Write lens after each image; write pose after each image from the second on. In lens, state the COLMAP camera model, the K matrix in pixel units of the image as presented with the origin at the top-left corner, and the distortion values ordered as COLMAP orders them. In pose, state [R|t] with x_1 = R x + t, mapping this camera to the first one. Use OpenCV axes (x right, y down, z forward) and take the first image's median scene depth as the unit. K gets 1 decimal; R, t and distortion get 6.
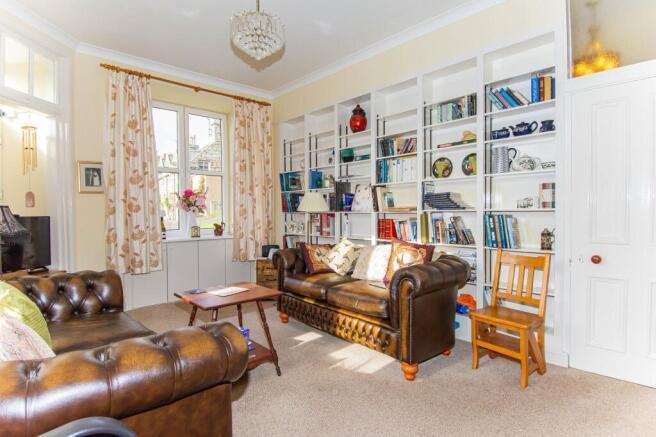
lens RADIAL K [[343.4, 0, 328.4], [0, 343.4, 211.8], [0, 0, 1]] dist [0.040294, -0.054264]
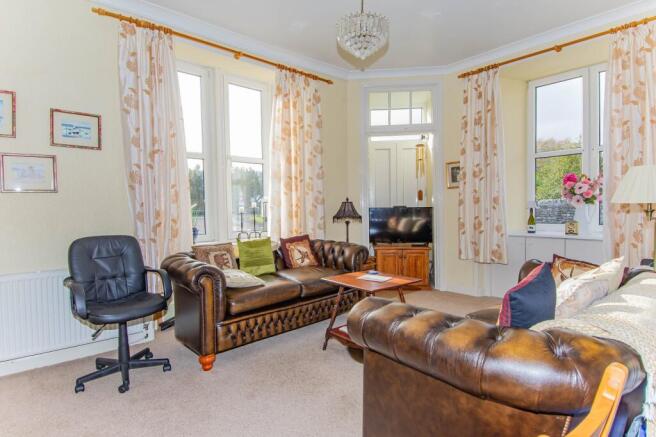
lens RADIAL K [[343.4, 0, 328.4], [0, 343.4, 211.8], [0, 0, 1]] dist [0.040294, -0.054264]
pose [[-0.012692, 0.024648, -0.999616, 0.517552], [0.018449, 0.999532, 0.024411, -0.009583], [0.999749, -0.018132, -0.013141, 0.575750]]
